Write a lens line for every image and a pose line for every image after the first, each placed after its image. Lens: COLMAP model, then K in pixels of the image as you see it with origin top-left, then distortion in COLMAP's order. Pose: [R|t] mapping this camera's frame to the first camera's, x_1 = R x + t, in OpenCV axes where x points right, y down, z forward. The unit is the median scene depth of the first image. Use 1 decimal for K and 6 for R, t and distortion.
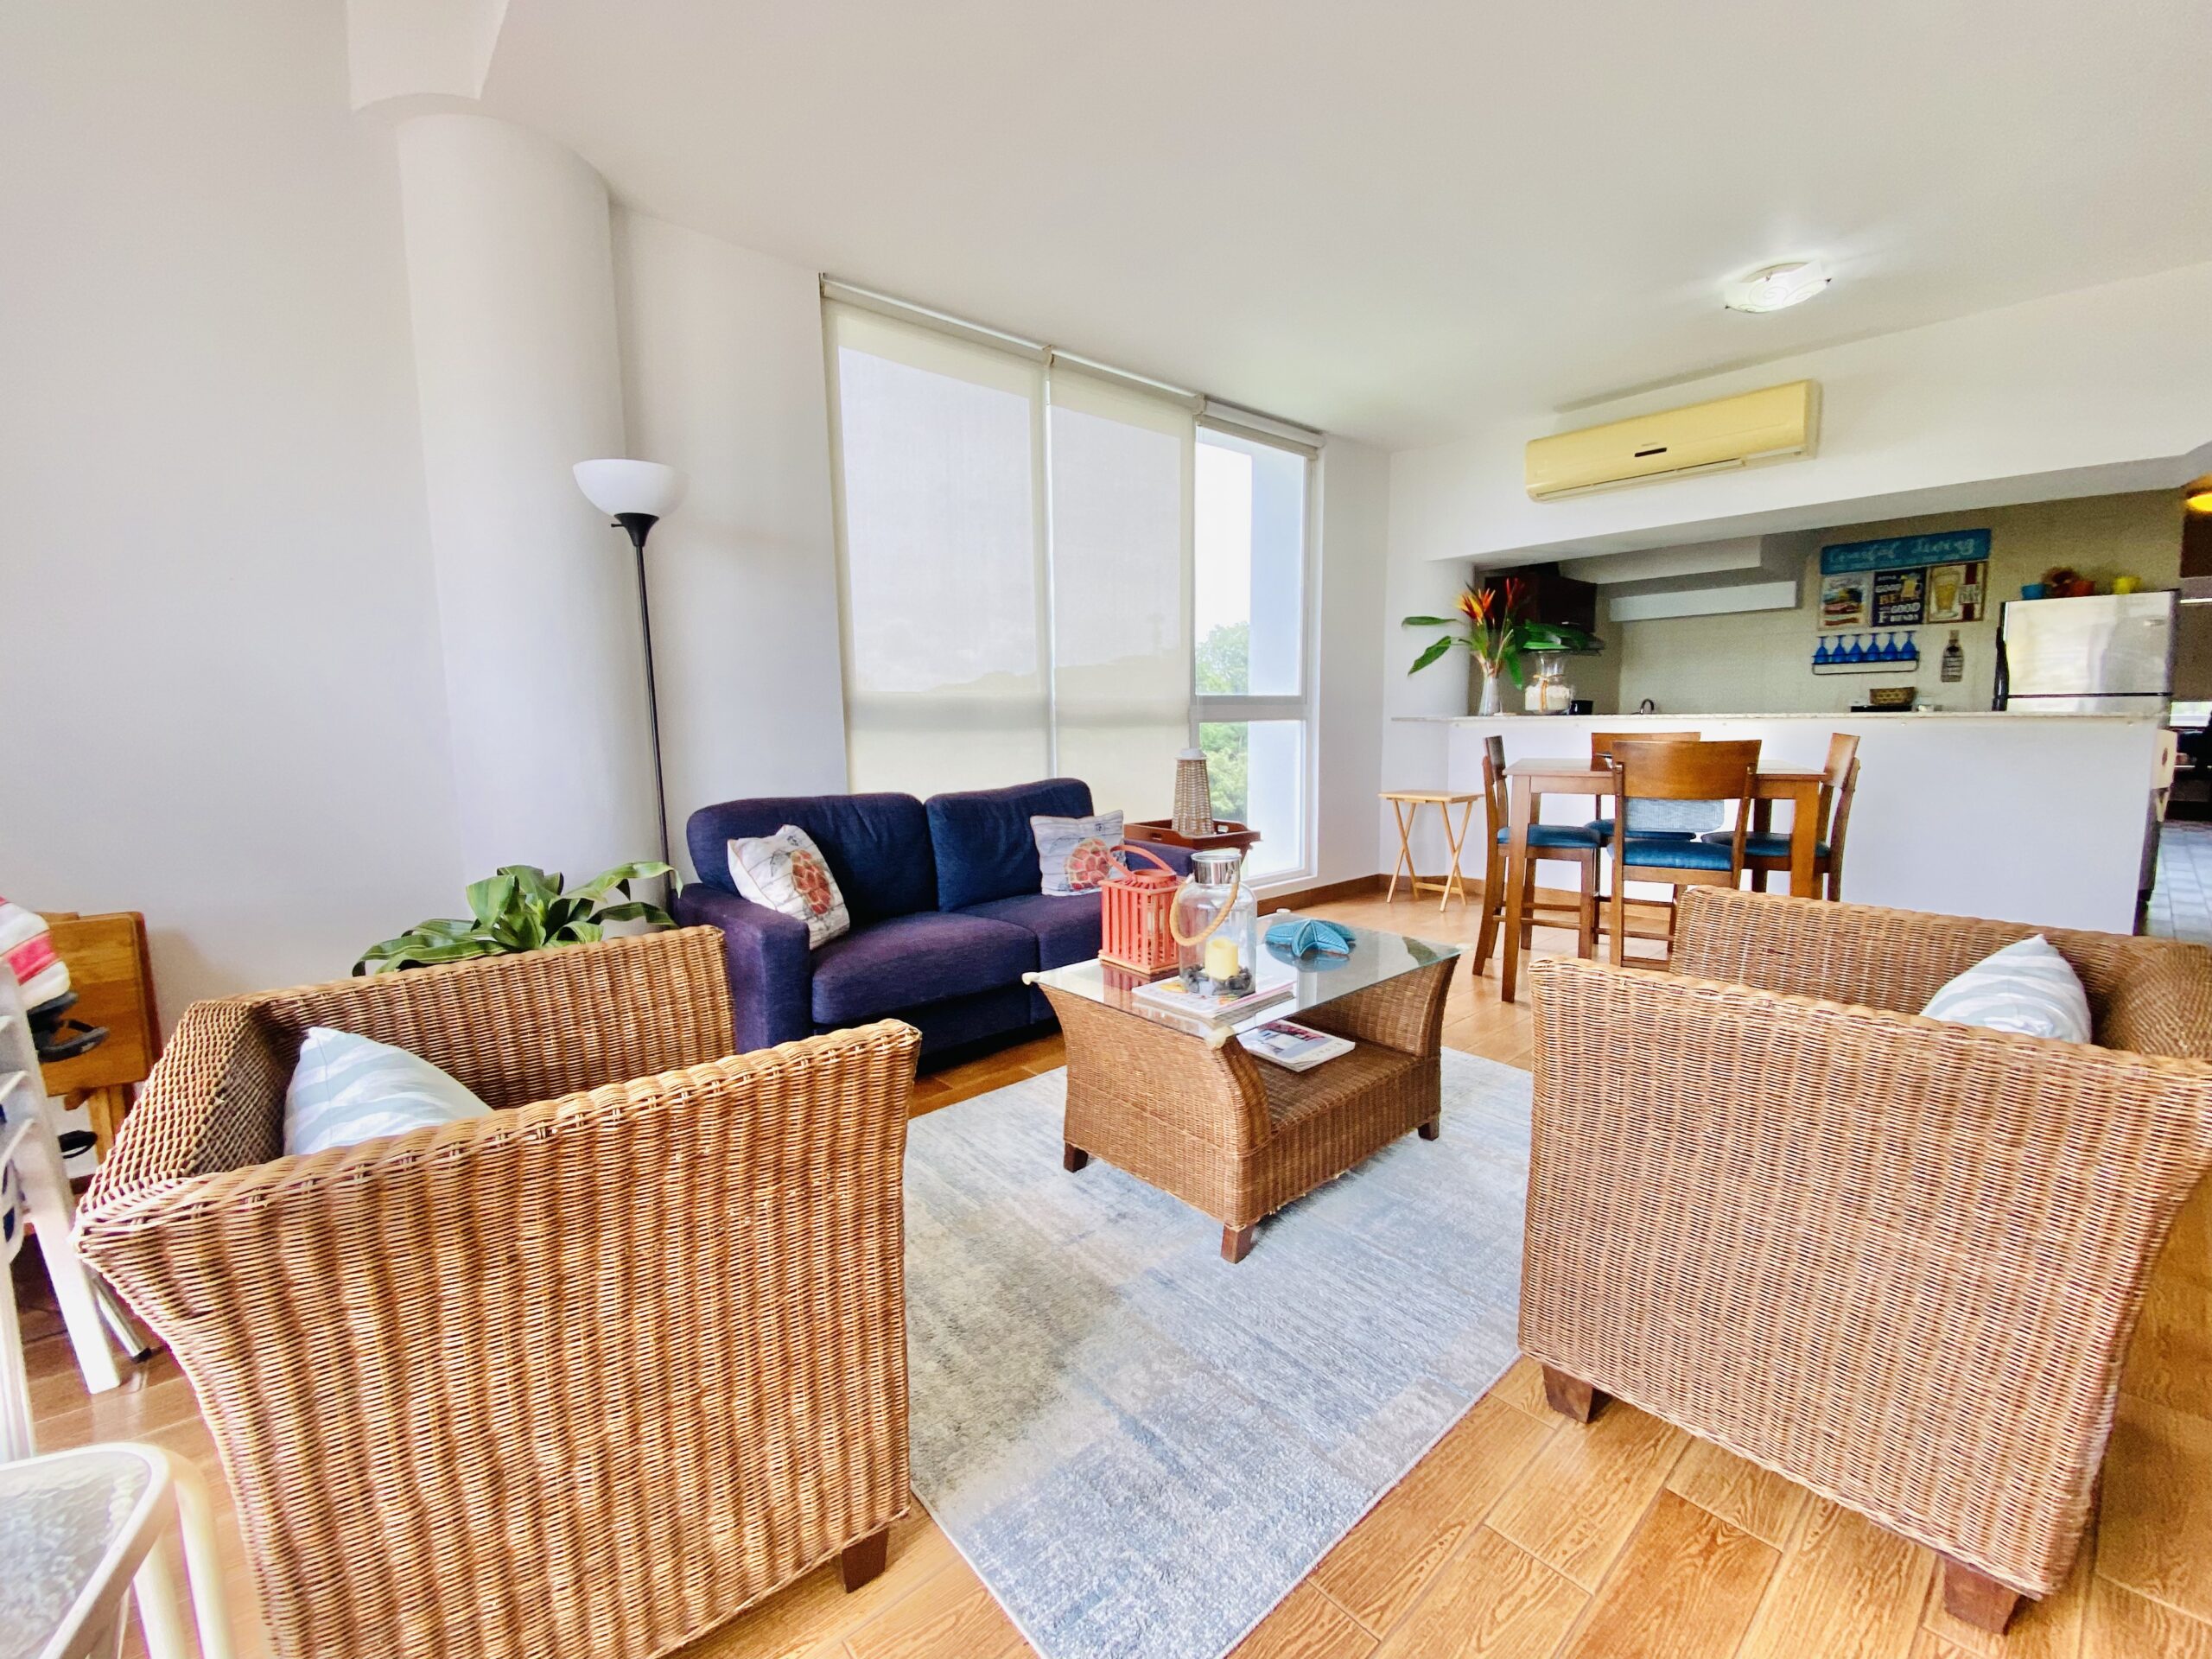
lens RADIAL K [[898.6, 0, 1104.0], [0, 898.6, 821.6], [0, 0, 1]] dist [0.006340, -0.013989]
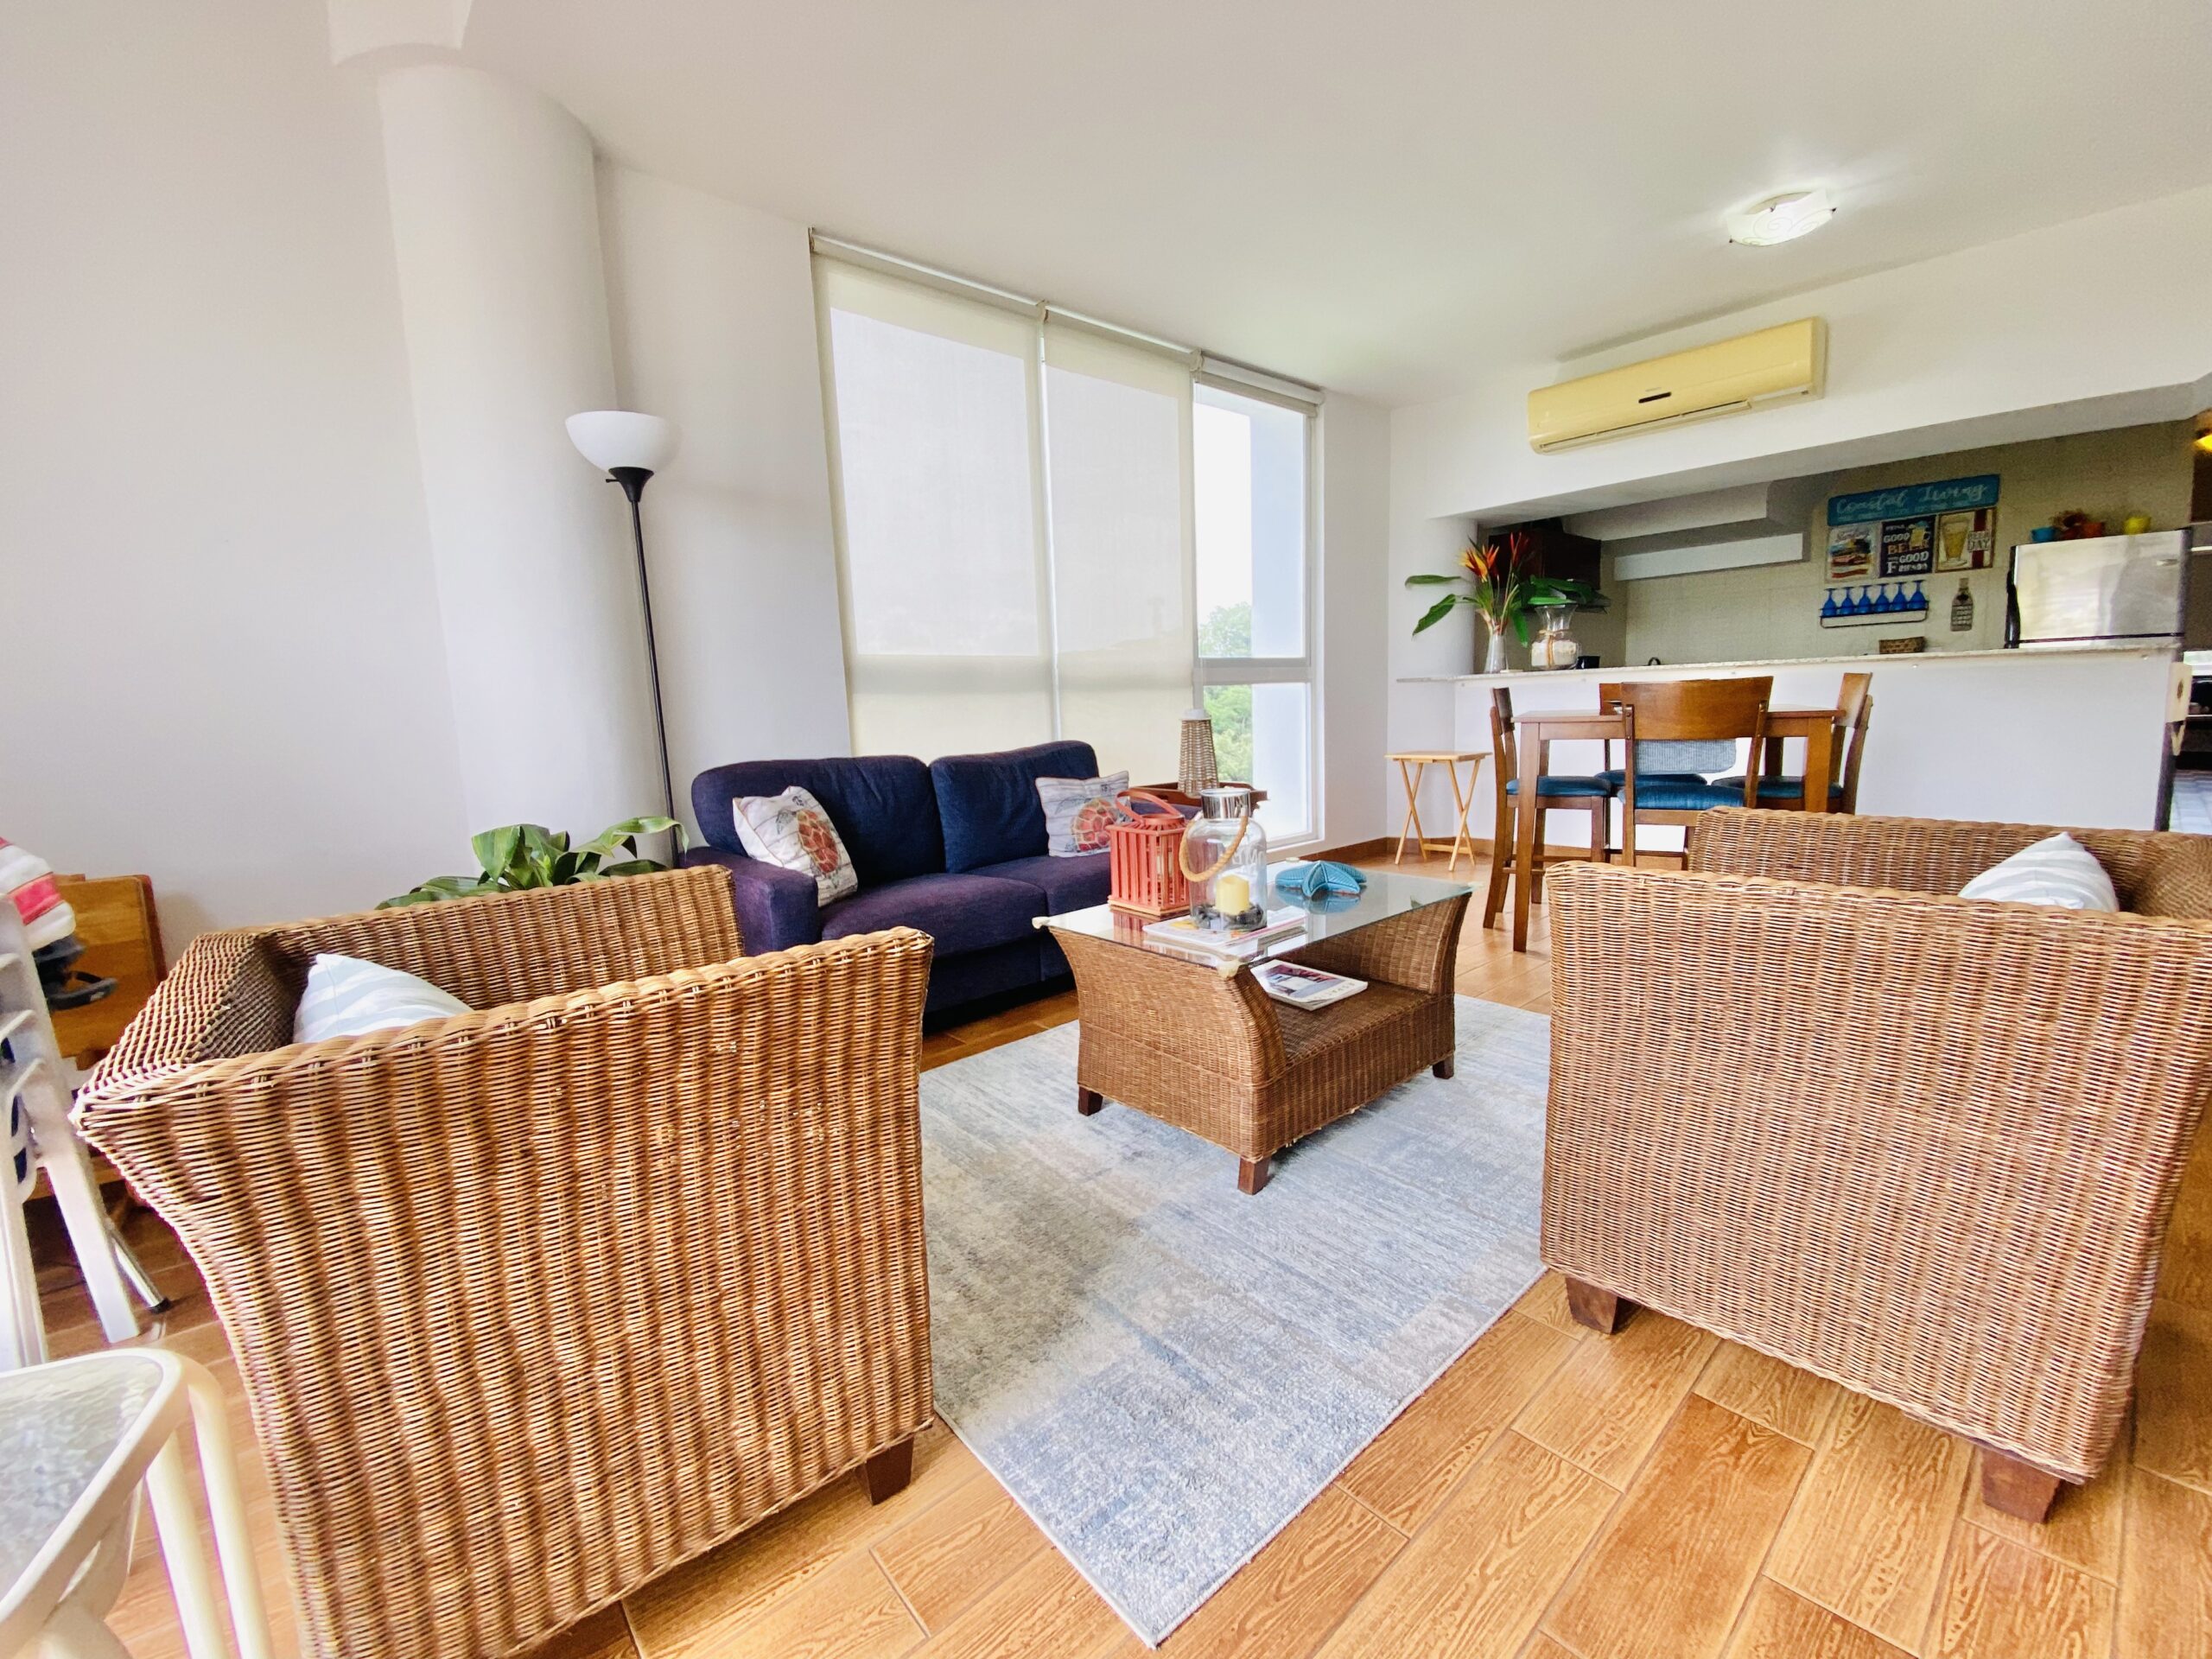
lens RADIAL K [[898.6, 0, 1104.4], [0, 898.6, 821.3], [0, 0, 1]] dist [0.006340, -0.013989]
pose [[0.999718, -0.023166, -0.005136, -0.002615], [0.023246, 0.999597, 0.016270, 0.037245], [0.004757, -0.016385, 0.999854, 0.005913]]
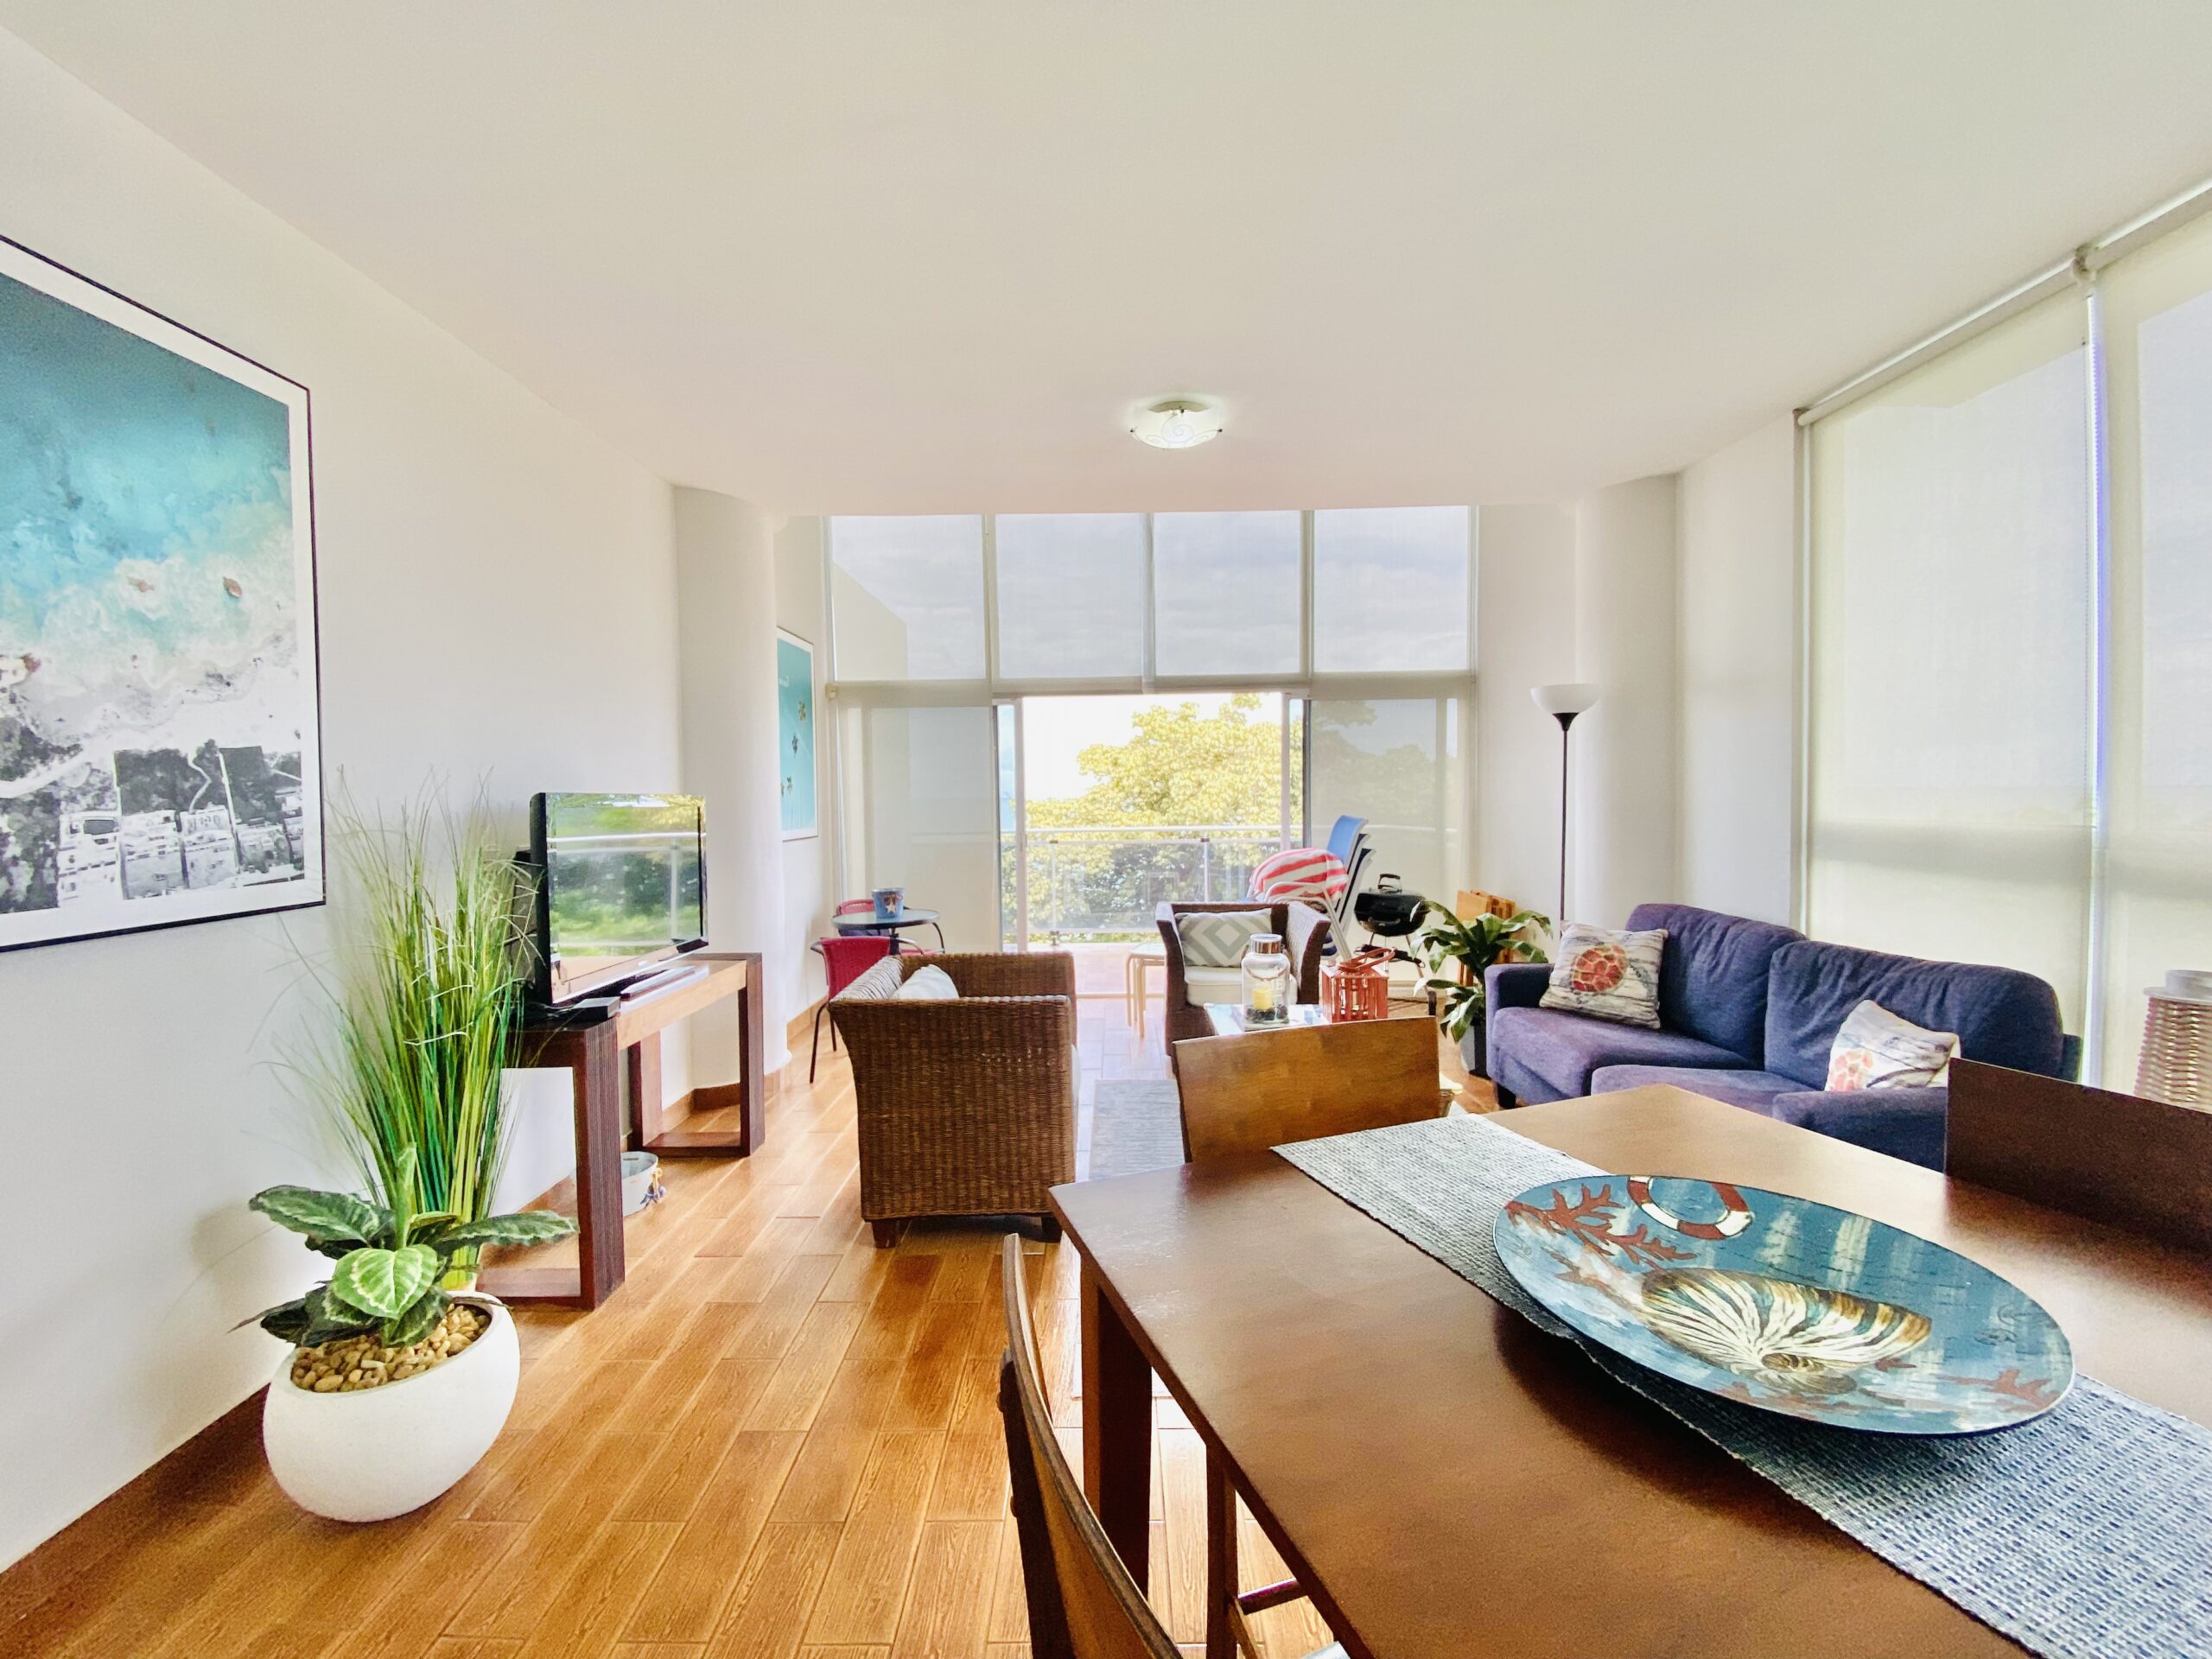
lens RADIAL K [[898.6, 0, 1115.6], [0, 898.6, 826.7], [0, 0, 1]] dist [0.006340, -0.013989]
pose [[-0.649658, 0.042787, -0.759021, 1.125935], [-0.065321, 0.991581, 0.111807, -0.240493], [0.757415, 0.122216, -0.641394, 1.298291]]
